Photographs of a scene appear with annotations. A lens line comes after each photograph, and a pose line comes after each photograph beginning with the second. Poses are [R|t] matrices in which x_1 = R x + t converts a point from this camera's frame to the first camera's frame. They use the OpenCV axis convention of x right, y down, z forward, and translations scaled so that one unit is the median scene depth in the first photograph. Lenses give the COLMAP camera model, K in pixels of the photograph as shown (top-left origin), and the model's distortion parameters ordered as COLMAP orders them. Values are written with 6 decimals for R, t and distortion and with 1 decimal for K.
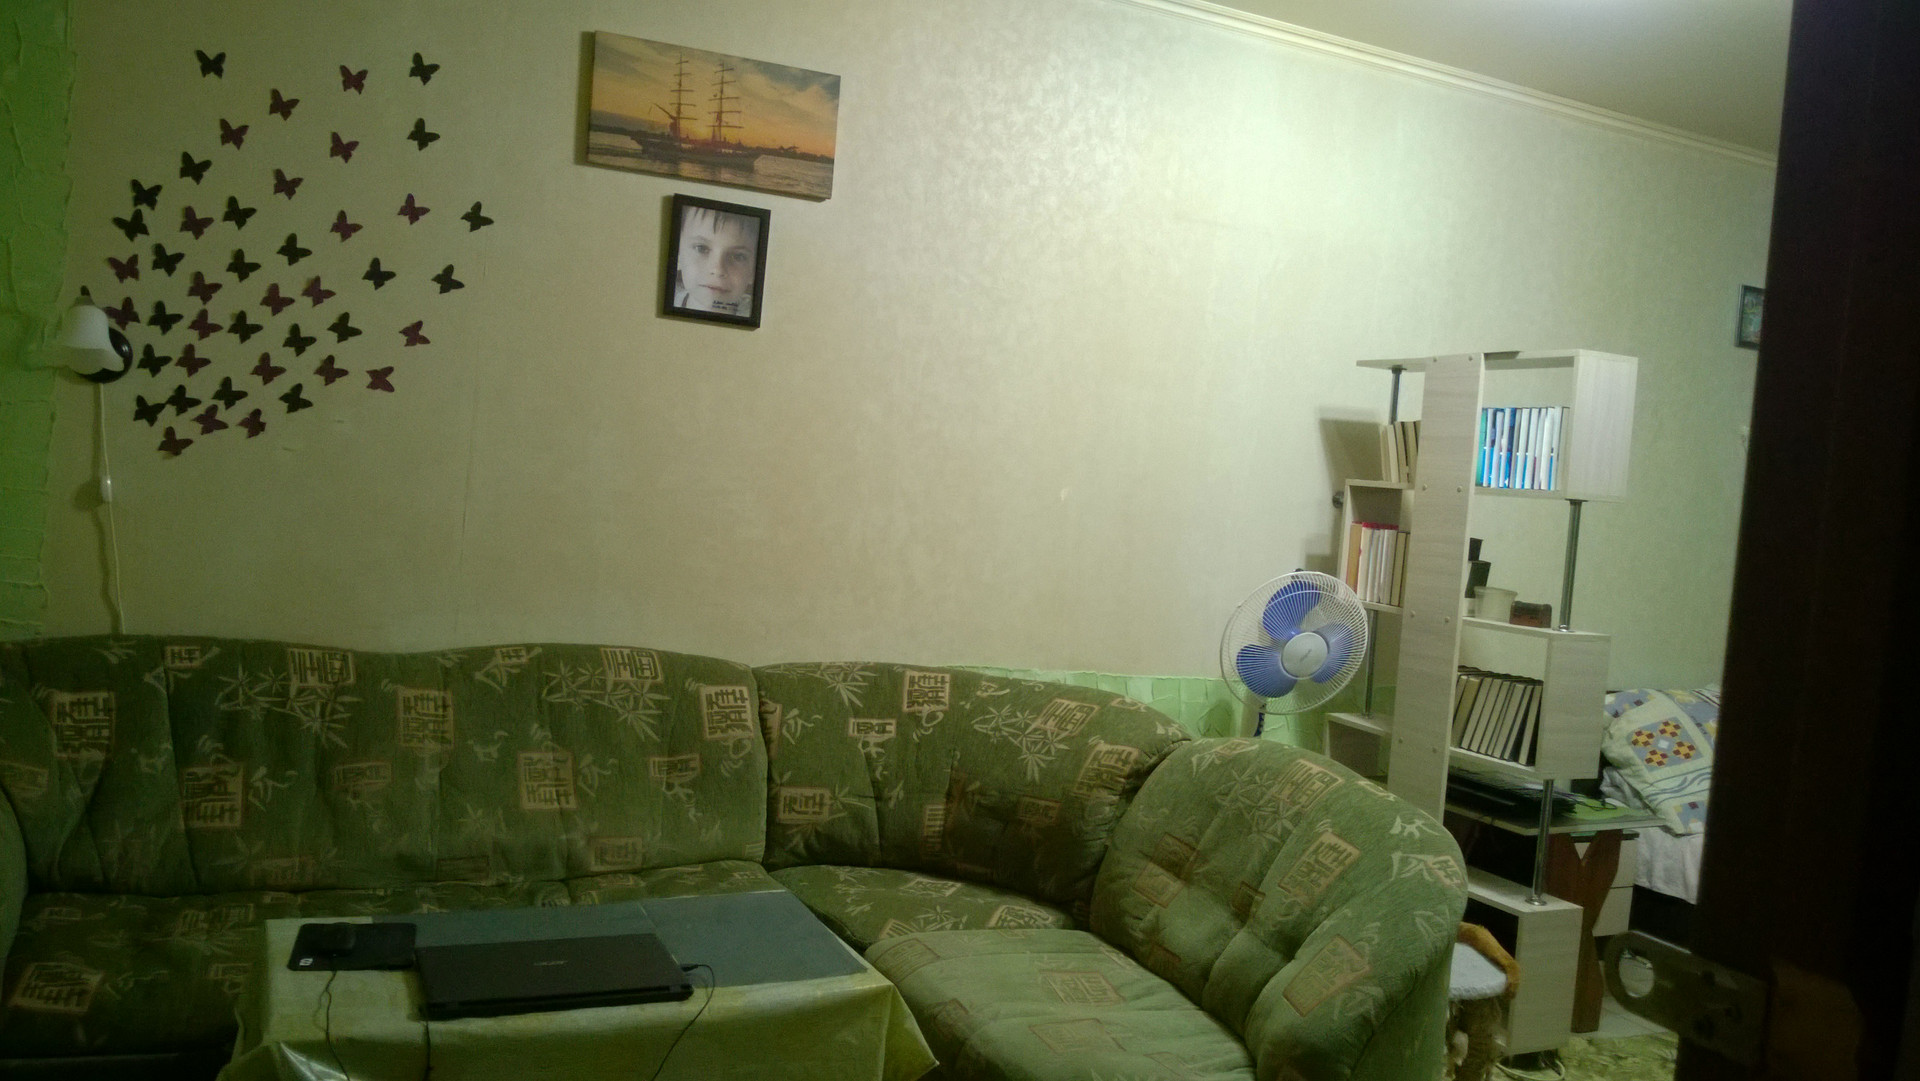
lens RADIAL K [[1471.6, 0, 1005.5], [0, 1471.6, 578.2], [0, 0, 1]] dist [0.063567, -0.190464]
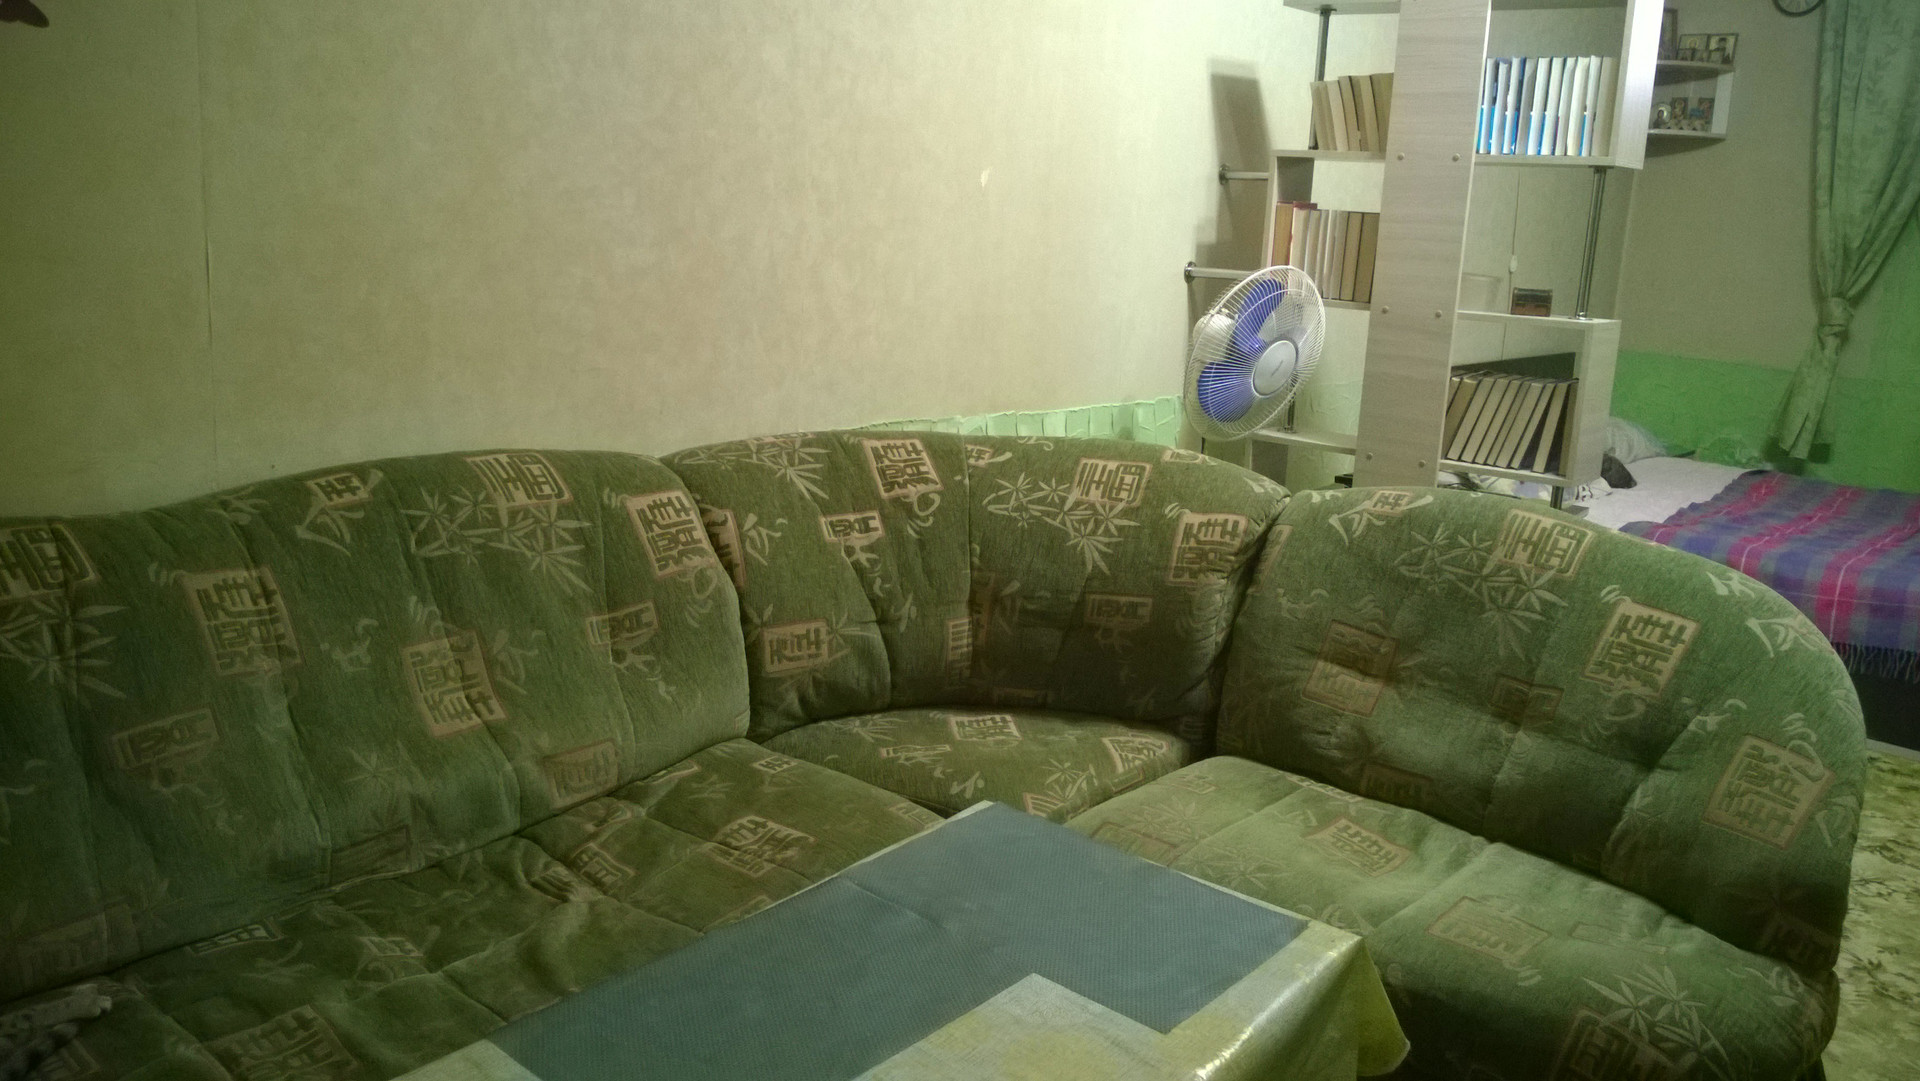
lens RADIAL K [[1449.3, 0, 963.3], [0, 1449.3, 558.9], [0, 0, 1]] dist [0.081696, -0.155465]
pose [[0.905554, -0.137011, 0.401498, -0.337984], [0.053565, 0.975764, 0.212167, -0.031151], [-0.420837, -0.170622, 0.890946, 0.354784]]
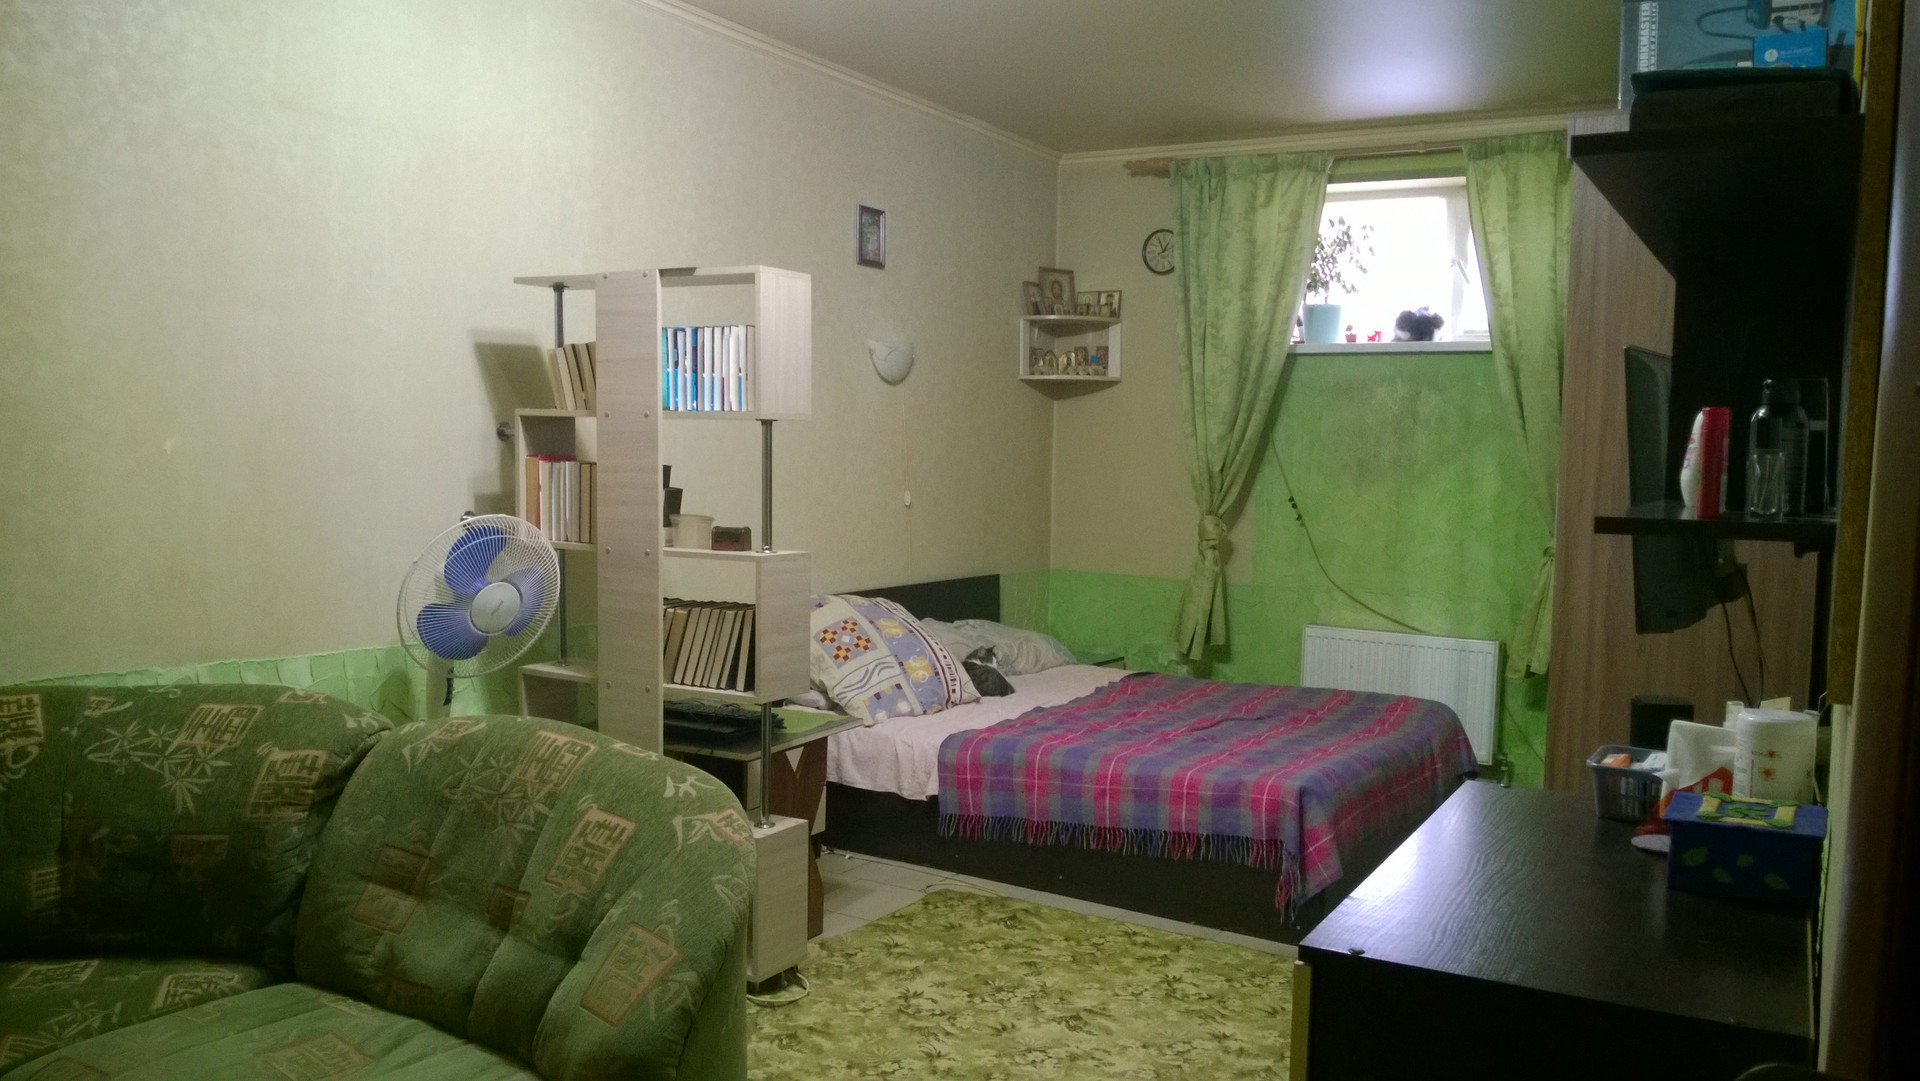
lens RADIAL K [[1459.0, 0, 995.2], [0, 1459.0, 567.3], [0, 0, 1]] dist [0.029906, -0.083184]
pose [[0.820160, -0.112253, 0.561014, -0.049358], [0.084601, 0.993579, 0.075124, -0.015251], [-0.565844, -0.014151, 0.824391, 0.107130]]
